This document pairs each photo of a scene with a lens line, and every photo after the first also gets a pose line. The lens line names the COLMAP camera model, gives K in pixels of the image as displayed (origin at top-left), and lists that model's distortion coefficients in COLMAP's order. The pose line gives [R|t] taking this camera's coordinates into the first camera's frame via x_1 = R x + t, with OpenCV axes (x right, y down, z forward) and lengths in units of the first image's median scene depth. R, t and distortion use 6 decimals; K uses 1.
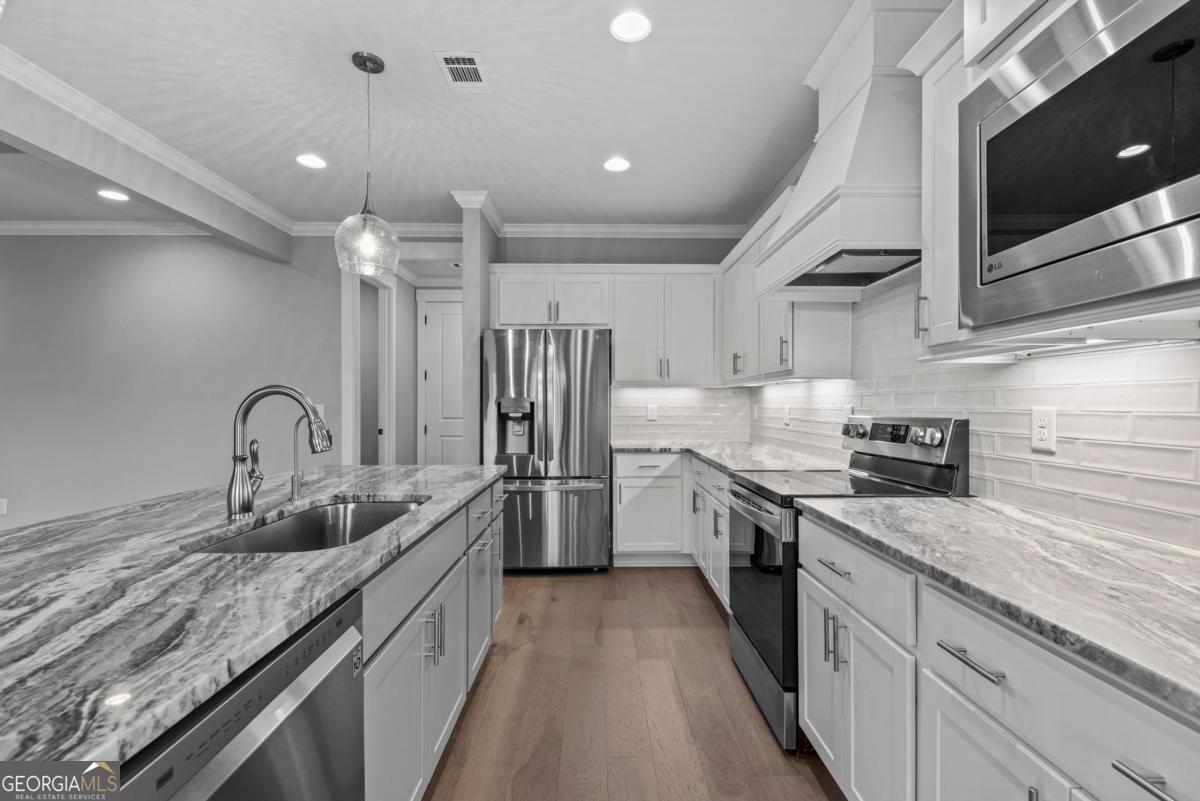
lens RADIAL K [[530.7, 0, 604.7], [0, 530.7, 410.0], [0, 0, 1]] dist [0.003126, -0.000033]
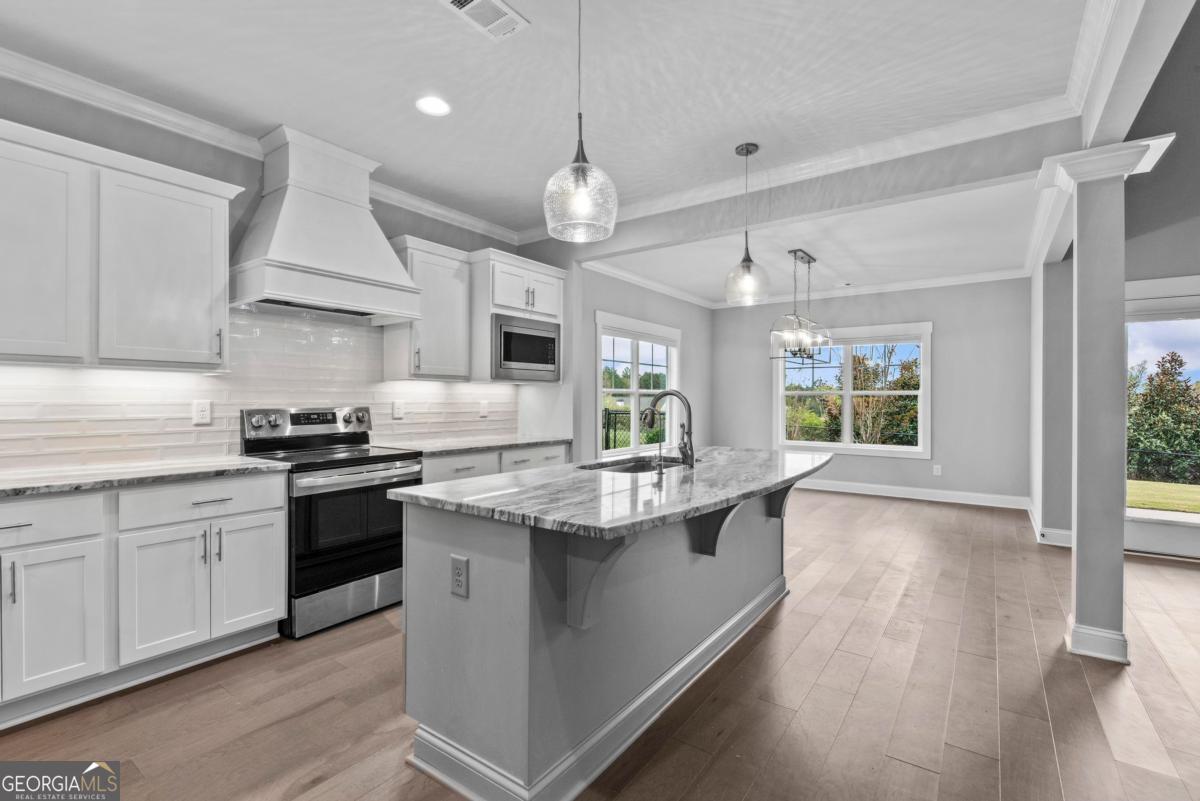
lens RADIAL K [[537.2, 0, 604.7], [0, 537.2, 402.0], [0, 0, 1]] dist [0.001056, -0.000354]
pose [[-0.803920, -0.004930, 0.594717, -1.422742], [0.004662, 0.999883, 0.014590, -0.031411], [-0.594719, 0.014502, -0.803802, 2.425020]]
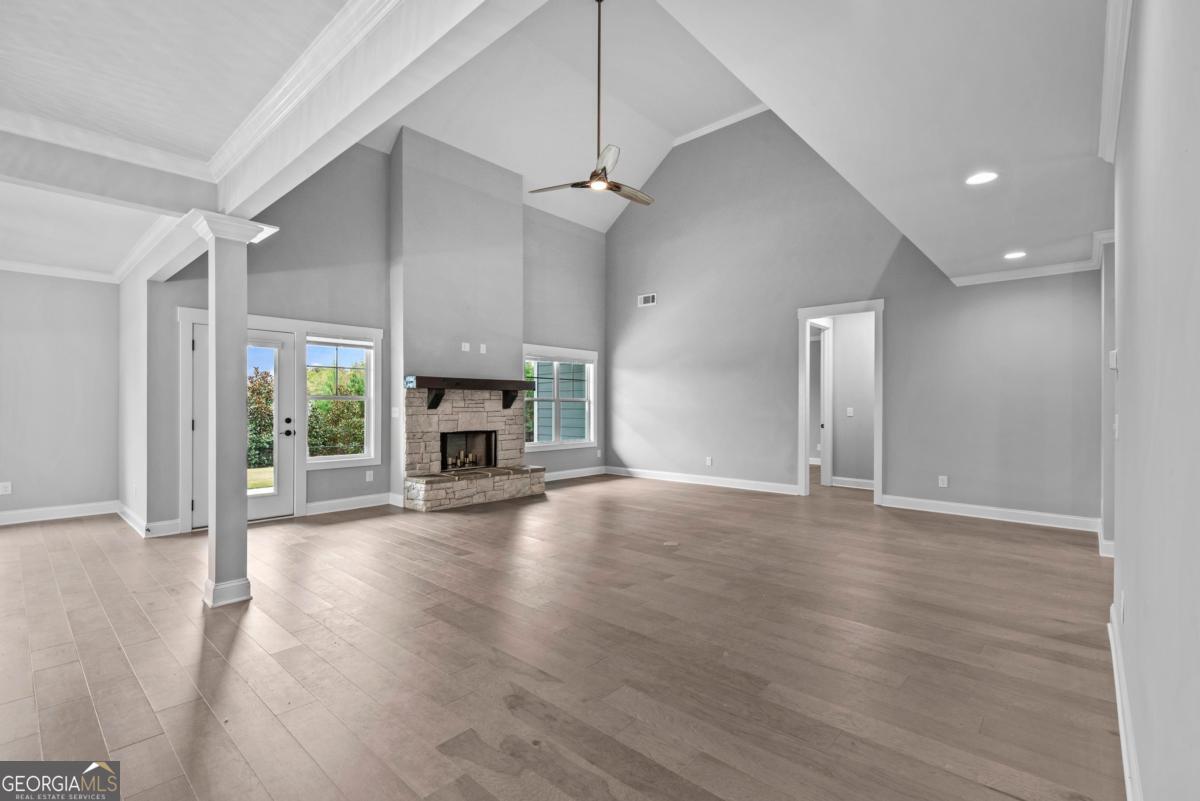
lens RADIAL K [[537.2, 0, 604.7], [0, 537.2, 402.0], [0, 0, 1]] dist [0.001056, -0.000354]
pose [[-0.676022, -0.005276, -0.736862, -1.085413], [-0.012454, 0.999913, 0.004267, -0.056290], [0.736776, 0.012062, -0.676029, 2.773479]]
